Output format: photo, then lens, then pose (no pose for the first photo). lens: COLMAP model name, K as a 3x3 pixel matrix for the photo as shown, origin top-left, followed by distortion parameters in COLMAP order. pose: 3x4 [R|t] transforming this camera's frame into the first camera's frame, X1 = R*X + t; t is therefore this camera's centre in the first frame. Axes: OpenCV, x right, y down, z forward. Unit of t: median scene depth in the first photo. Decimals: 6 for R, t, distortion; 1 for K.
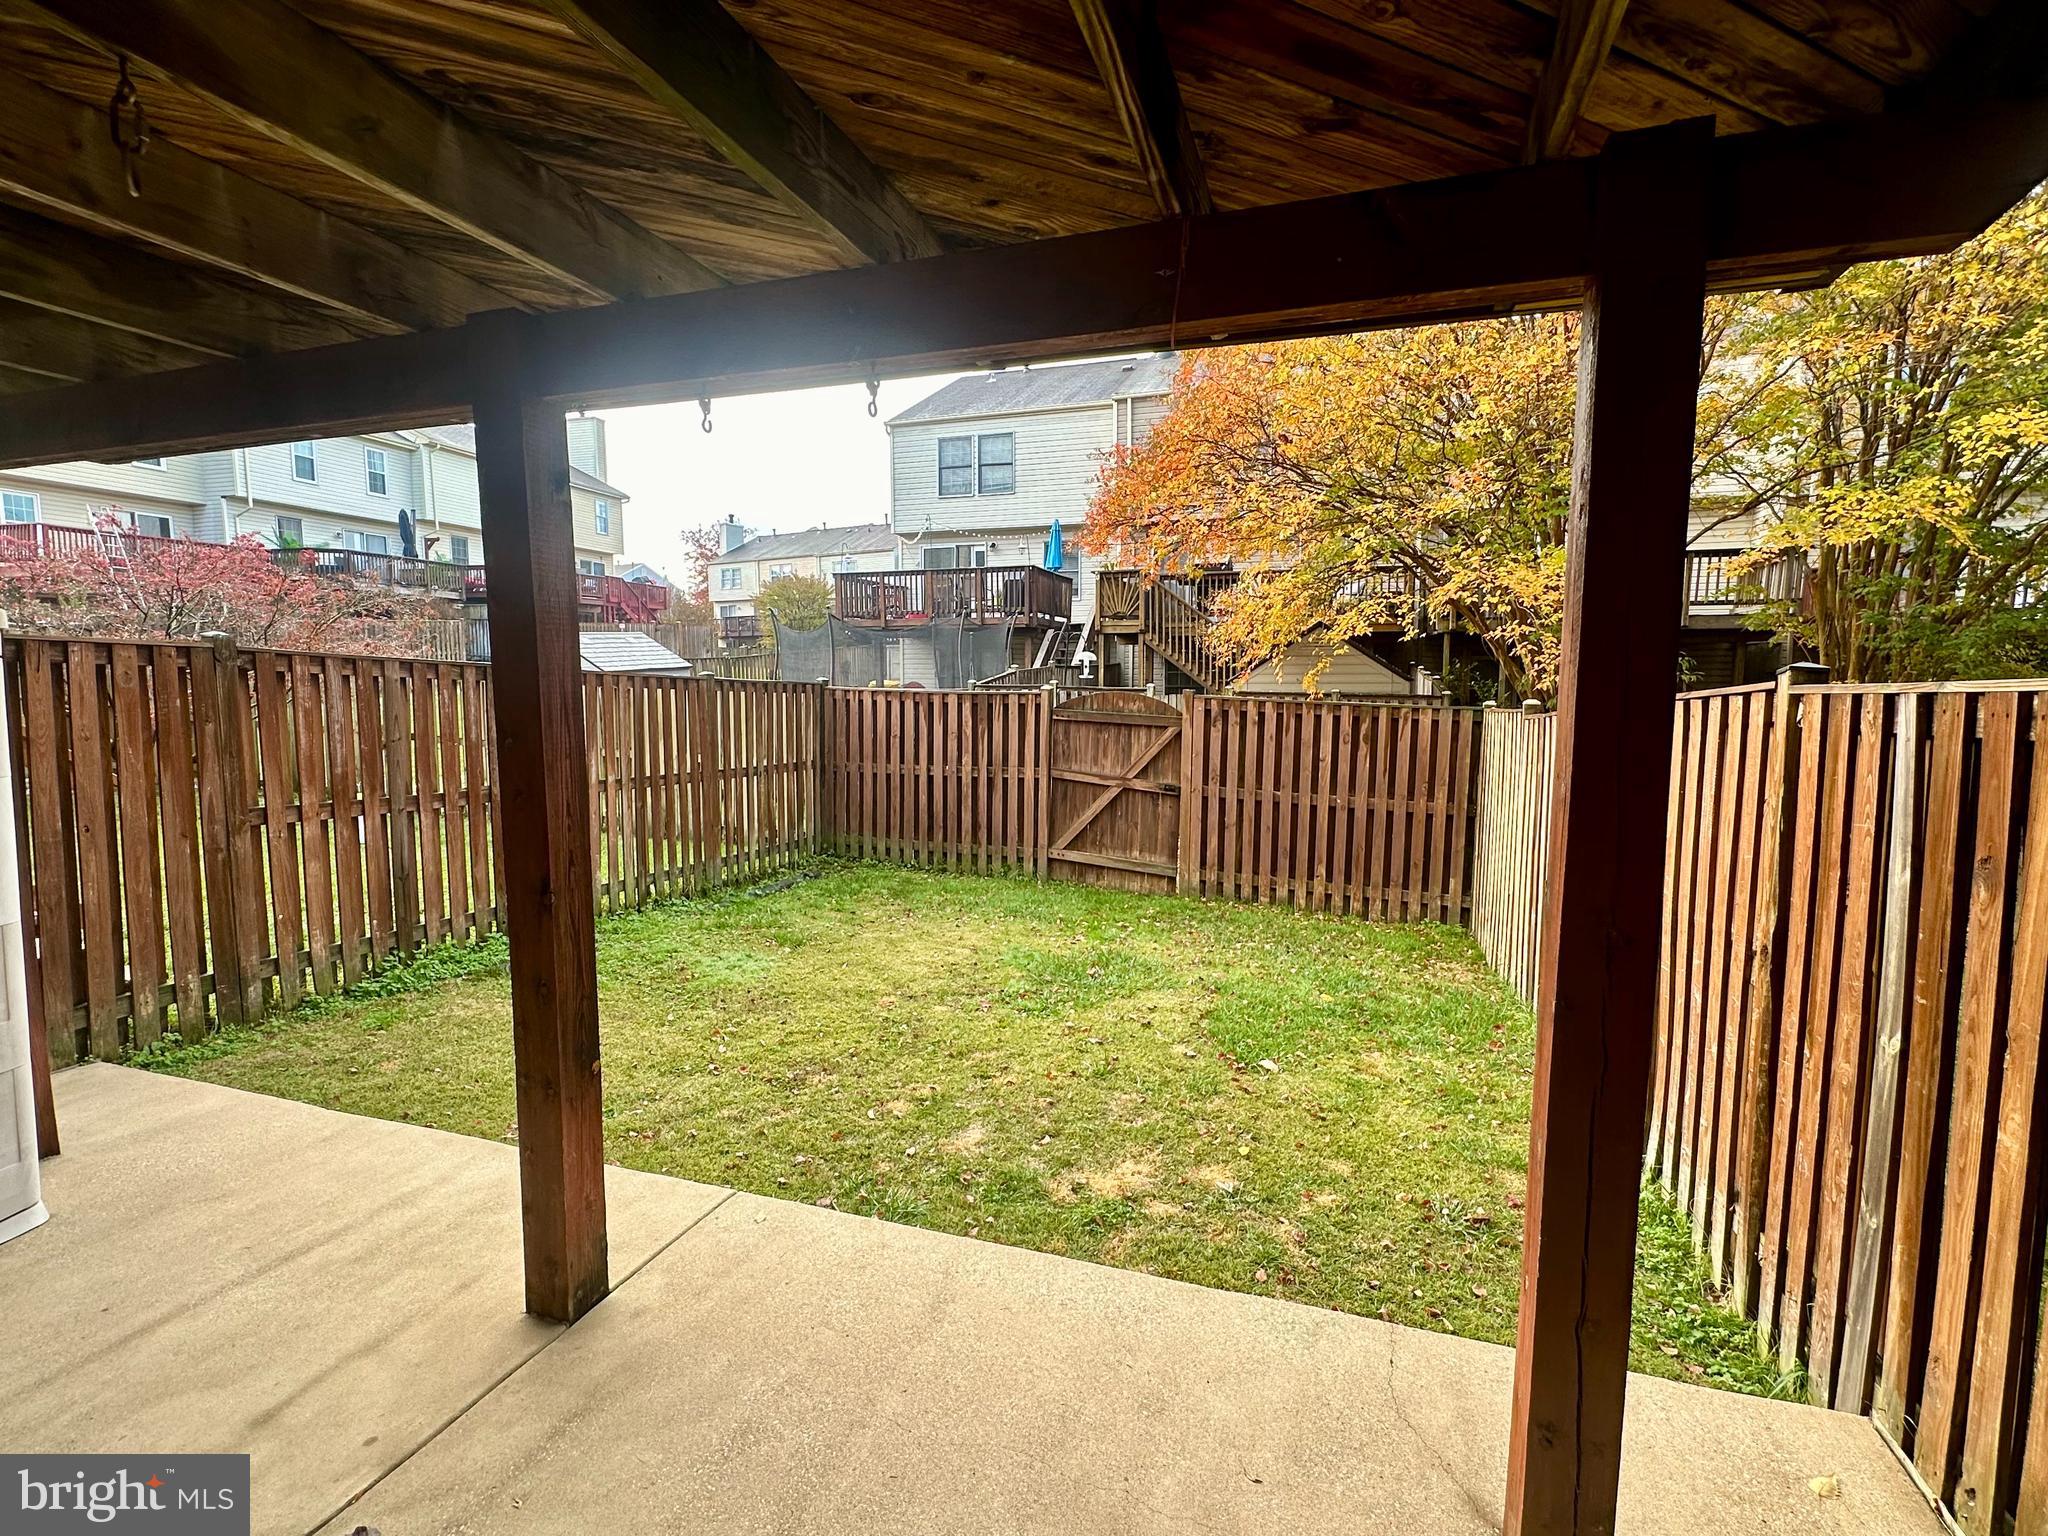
lens RADIAL K [[947.6, 0, 1037.5], [0, 947.6, 762.7], [0, 0, 1]] dist [0.014131, -0.001237]
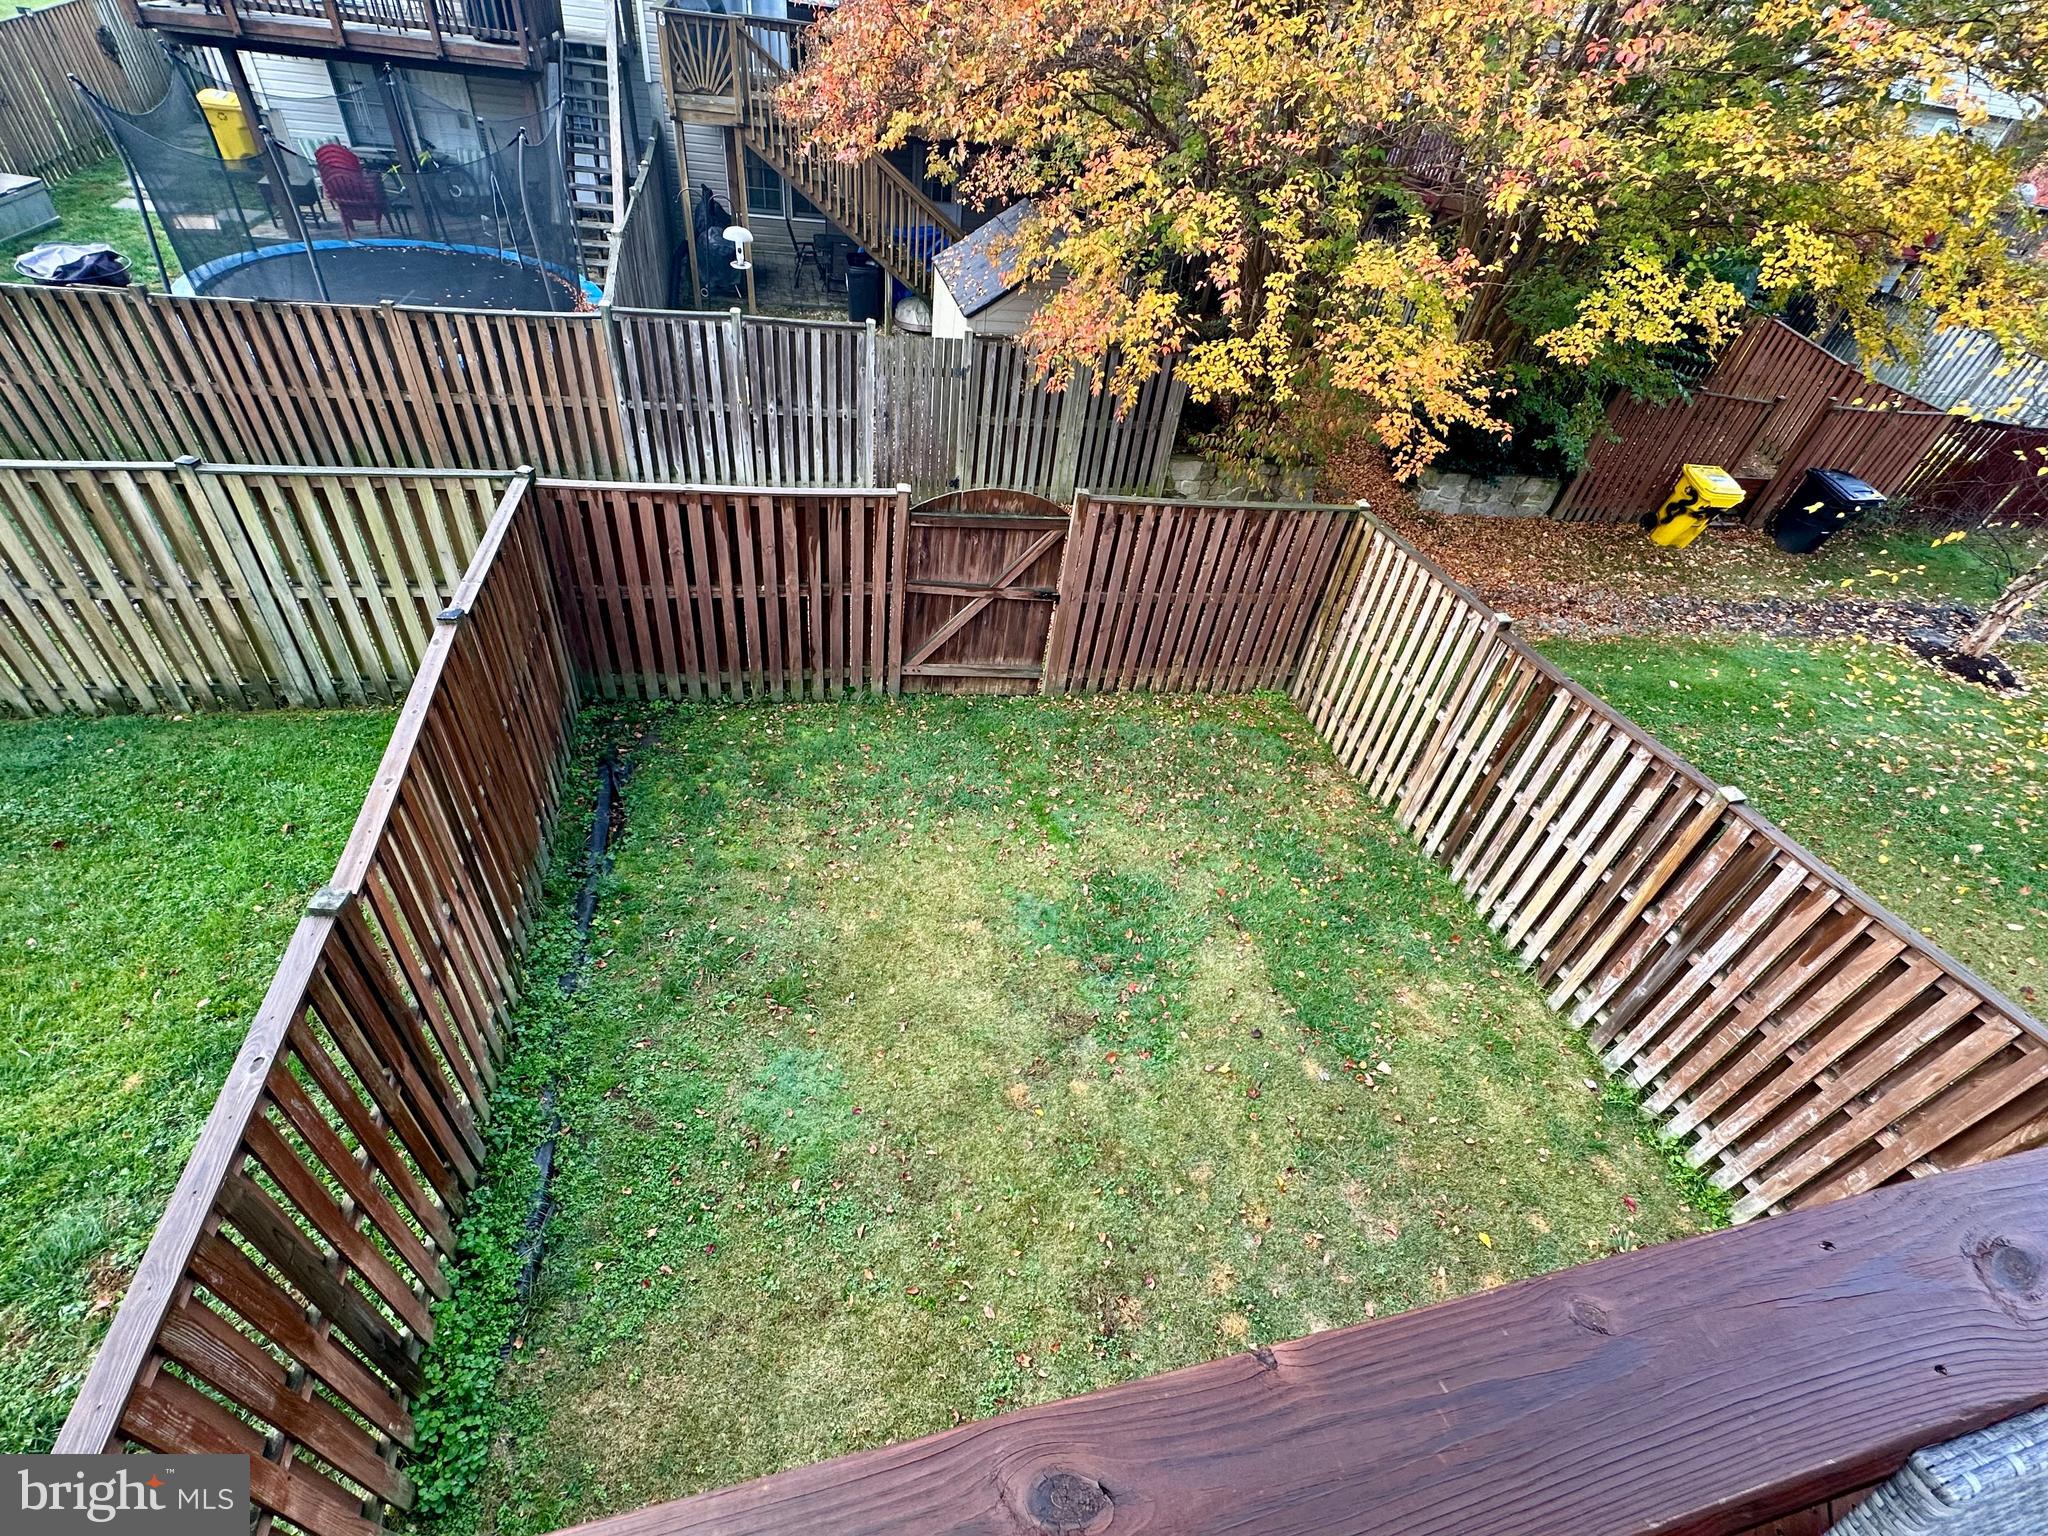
lens RADIAL K [[894.0, 0, 1020.1], [0, 894.0, 760.7], [0, 0, 1]] dist [0.000239, 0.000161]
pose [[0.852945, -0.261608, 0.451714, -0.279052], [-0.061718, 0.808741, 0.584918, -0.314172], [-0.518339, -0.526782, 0.673666, 0.345544]]
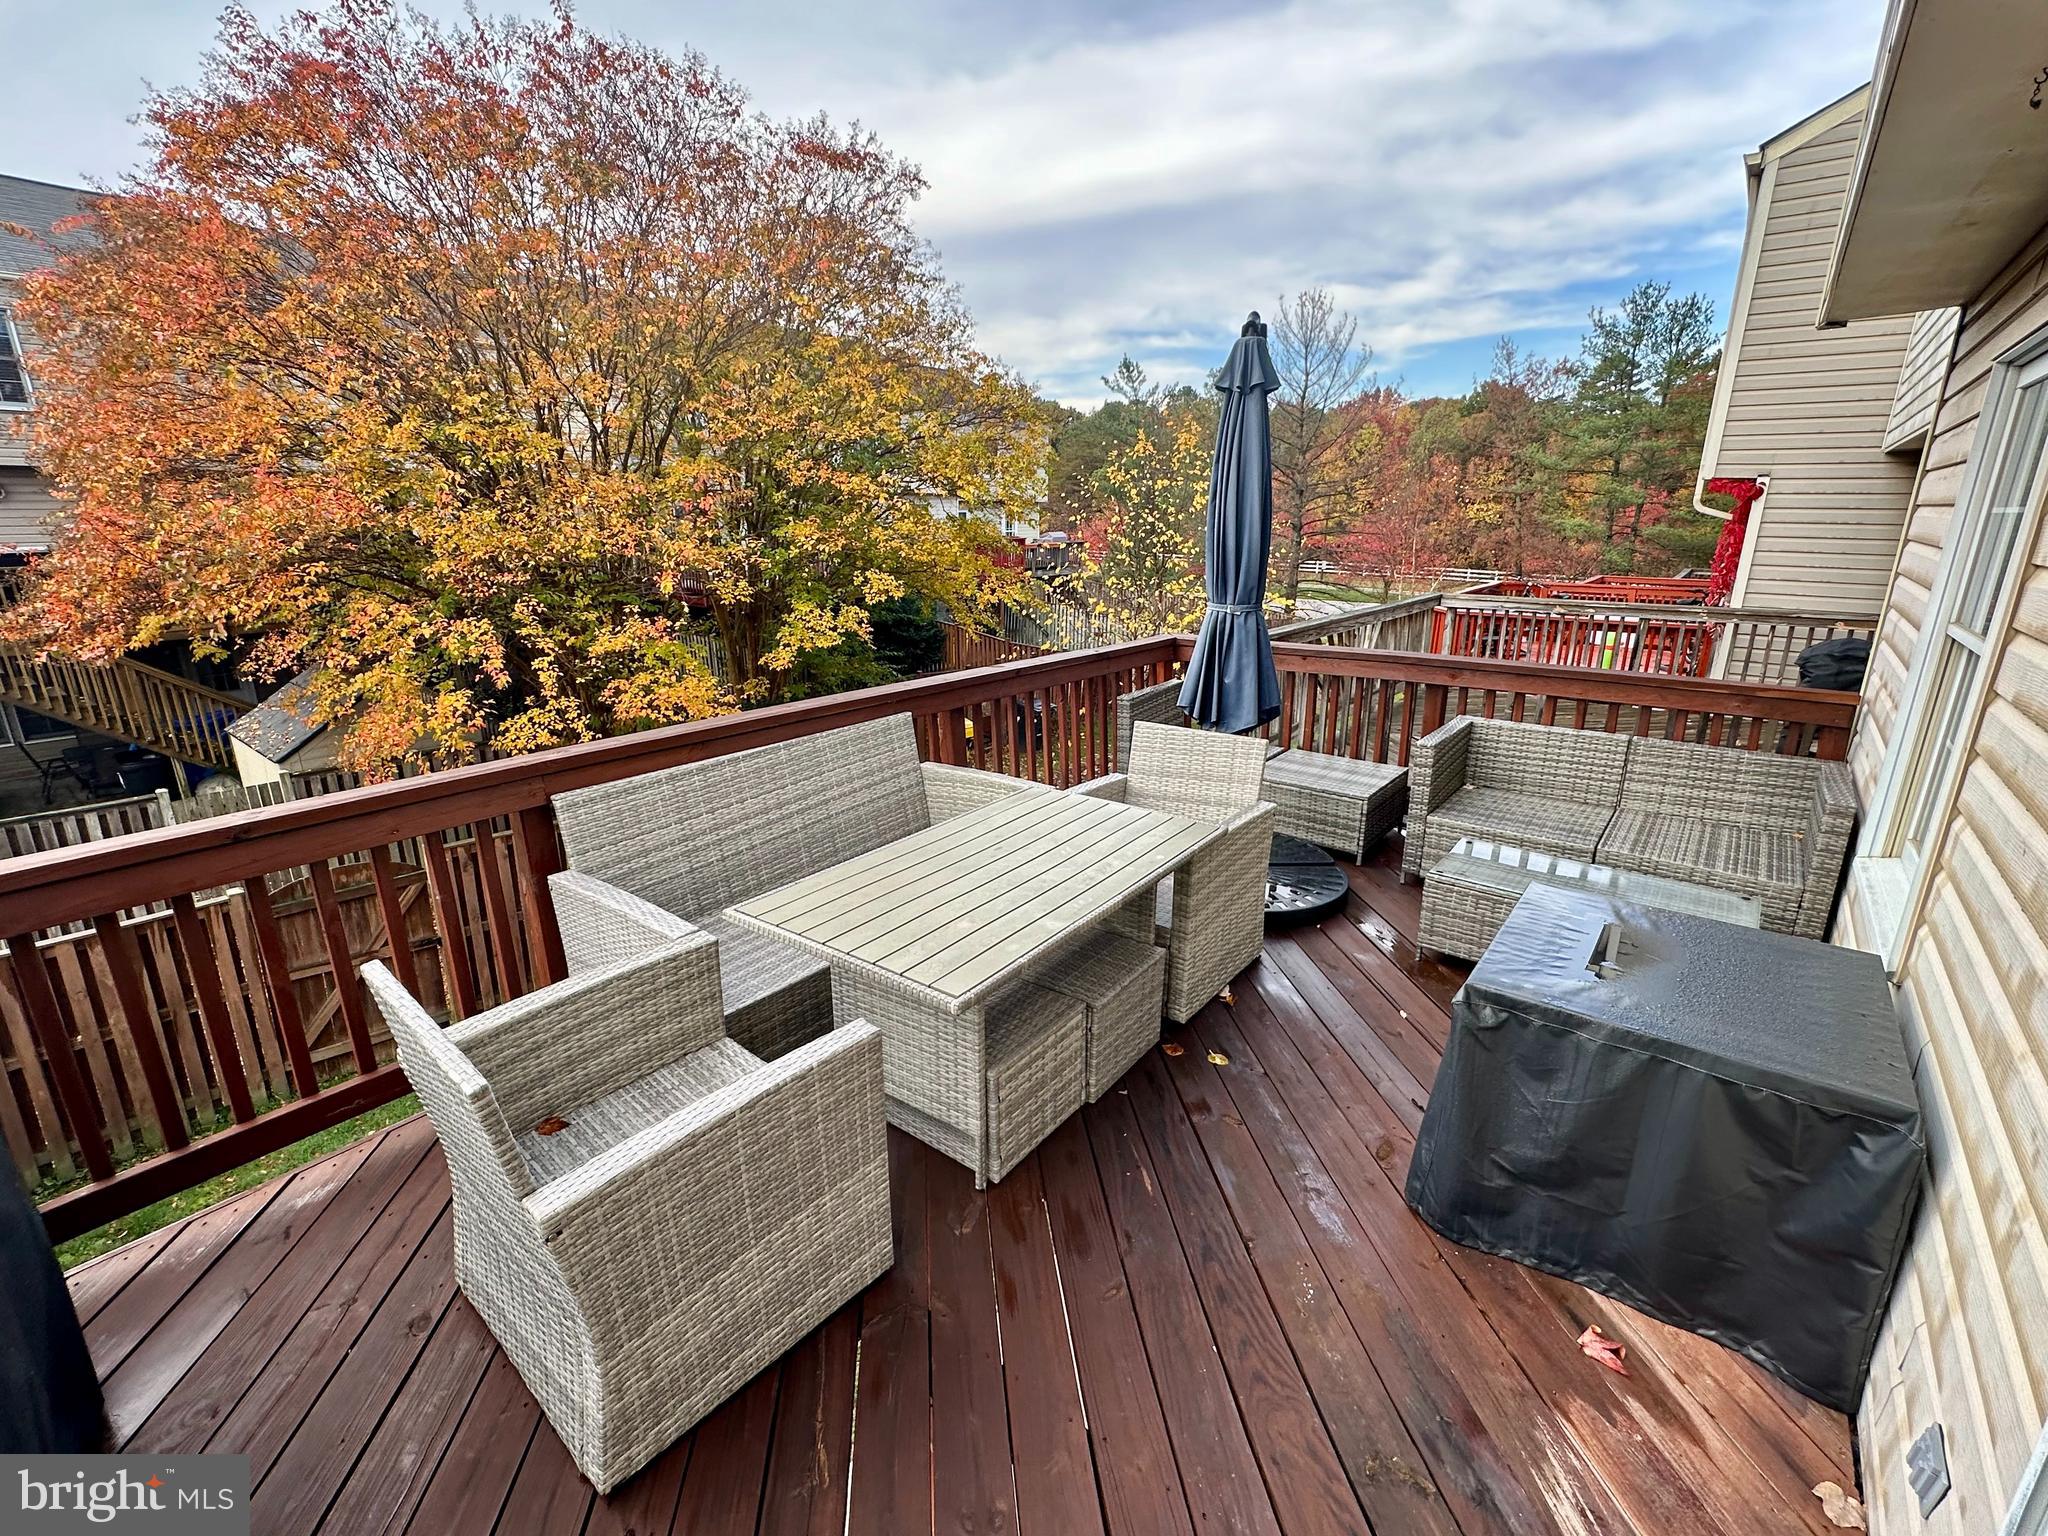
lens RADIAL K [[881.6, 0, 993.8], [0, 881.6, 763.7], [0, 0, 1]] dist [-0.000268, -0.000179]
pose [[0.362426, -0.259210, 0.895241, -0.392740], [0.095134, 0.965818, 0.241131, -0.297132], [-0.927144, -0.002224, 0.374698, 0.099437]]
